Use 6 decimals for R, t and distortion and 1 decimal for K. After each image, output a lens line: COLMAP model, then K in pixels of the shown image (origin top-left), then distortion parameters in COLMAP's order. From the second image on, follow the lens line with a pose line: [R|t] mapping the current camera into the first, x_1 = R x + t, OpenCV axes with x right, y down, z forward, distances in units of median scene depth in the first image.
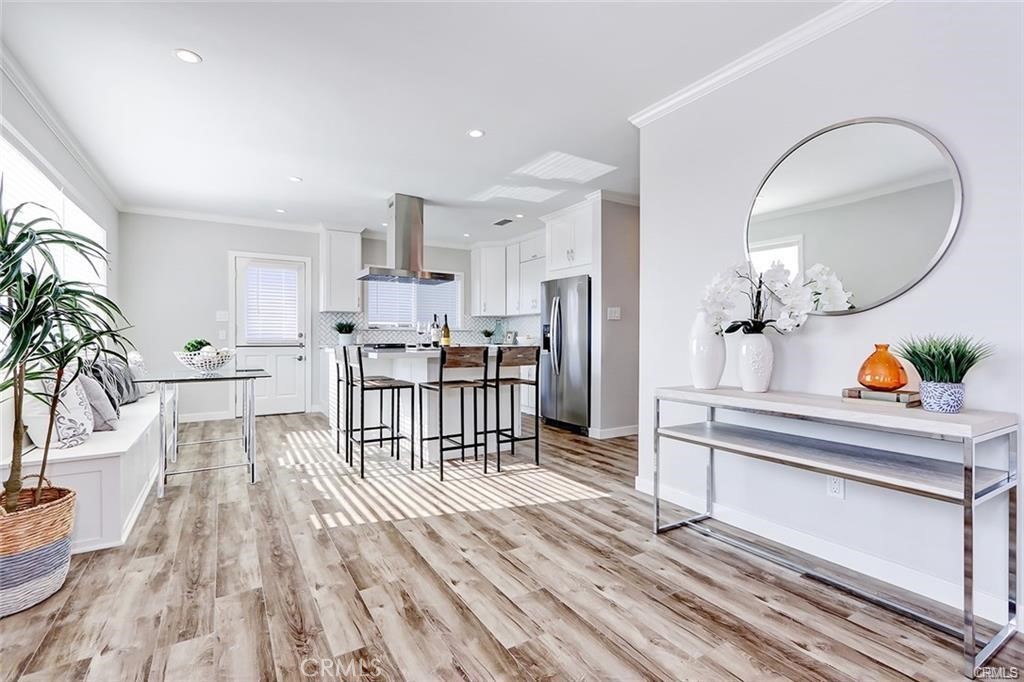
lens RADIAL K [[472.2, 0, 525.1], [0, 472.2, 340.9], [0, 0, 1]] dist [-0.005864, 0.000281]
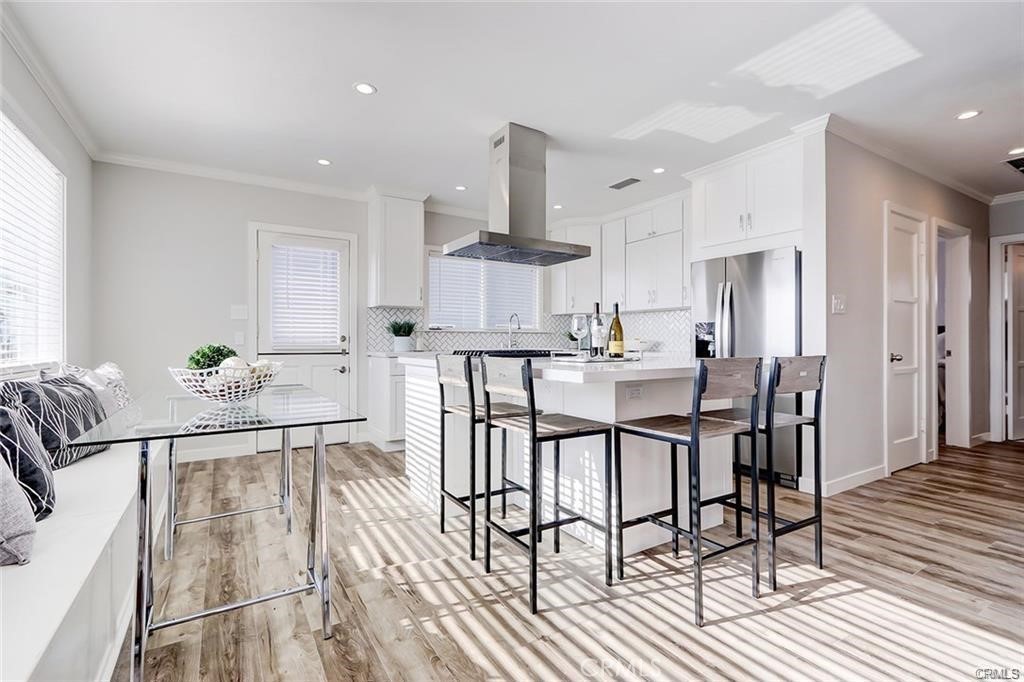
lens RADIAL K [[472.2, 0, 529.1], [0, 472.2, 343.8], [0, 0, 1]] dist [-0.005864, 0.000281]
pose [[0.999971, -0.000406, 0.007569, -0.316879], [0.000430, 0.999995, -0.003123, -0.002083], [-0.007568, 0.003126, 0.999966, 0.429131]]
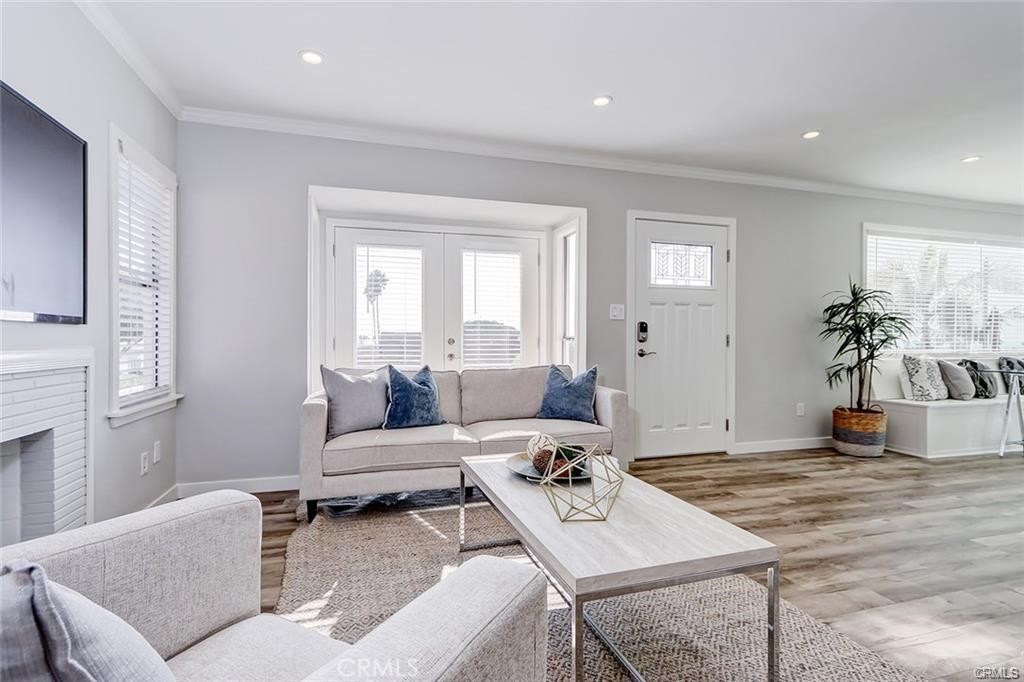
lens RADIAL K [[472.2, 0, 482.0], [0, 472.2, 338.2], [0, 0, 1]] dist [-0.005864, 0.000281]
pose [[-0.302315, 0.002502, -0.953205, 0.789461], [-0.014090, 0.999876, 0.007093, -0.002970], [0.953104, 0.015575, -0.302242, -0.036623]]
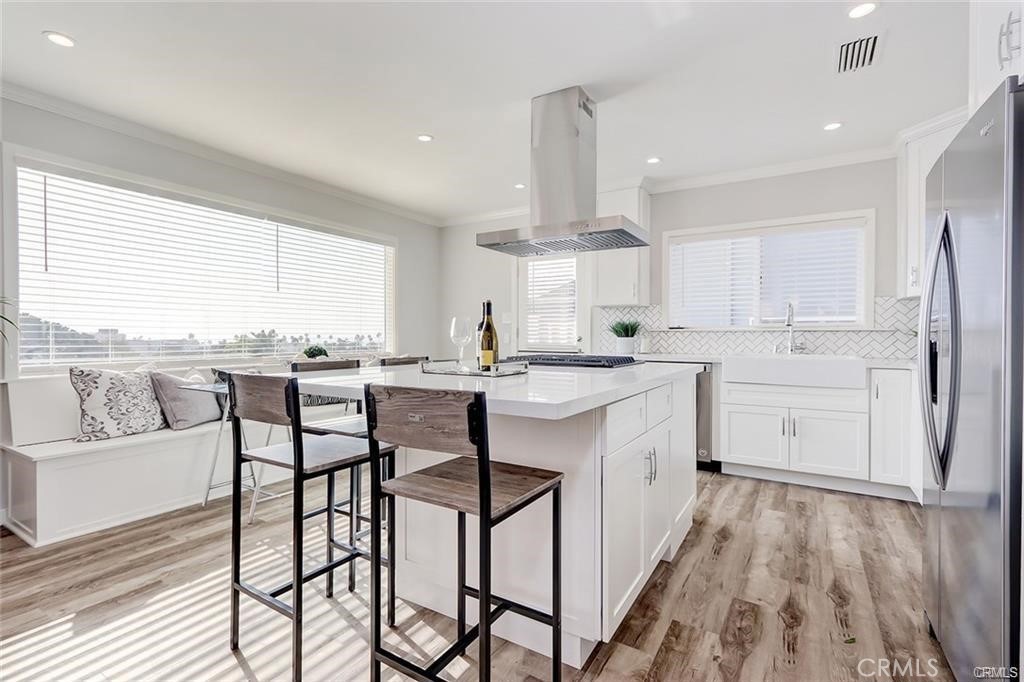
lens RADIAL K [[472.2, 0, 510.4], [0, 472.2, 347.4], [0, 0, 1]] dist [-0.005864, 0.000281]
pose [[0.433868, 0.025772, -0.900608, 0.307262], [-0.011024, 0.999668, 0.023296, -0.024170], [0.900909, -0.000179, 0.434008, 0.898839]]
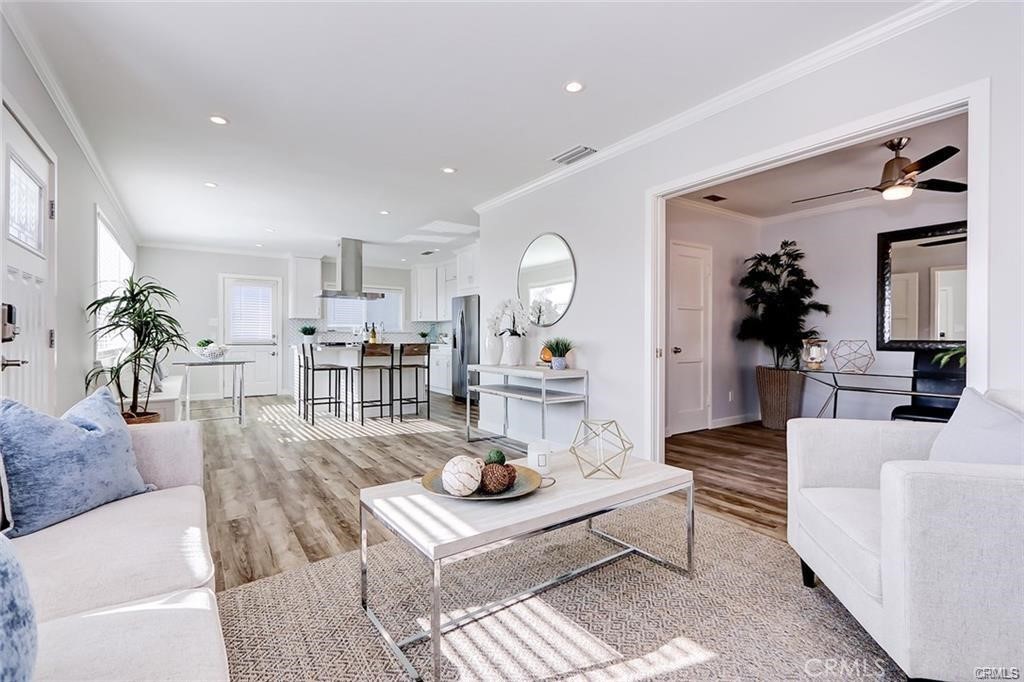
lens RADIAL K [[472.2, 0, 531.2], [0, 472.2, 338.4], [0, 0, 1]] dist [-0.005864, 0.000281]
pose [[0.998399, -0.000120, 0.056557, 0.274075], [0.000522, 0.999975, -0.007087, 0.005661], [-0.056555, 0.007106, 0.998374, -0.579263]]
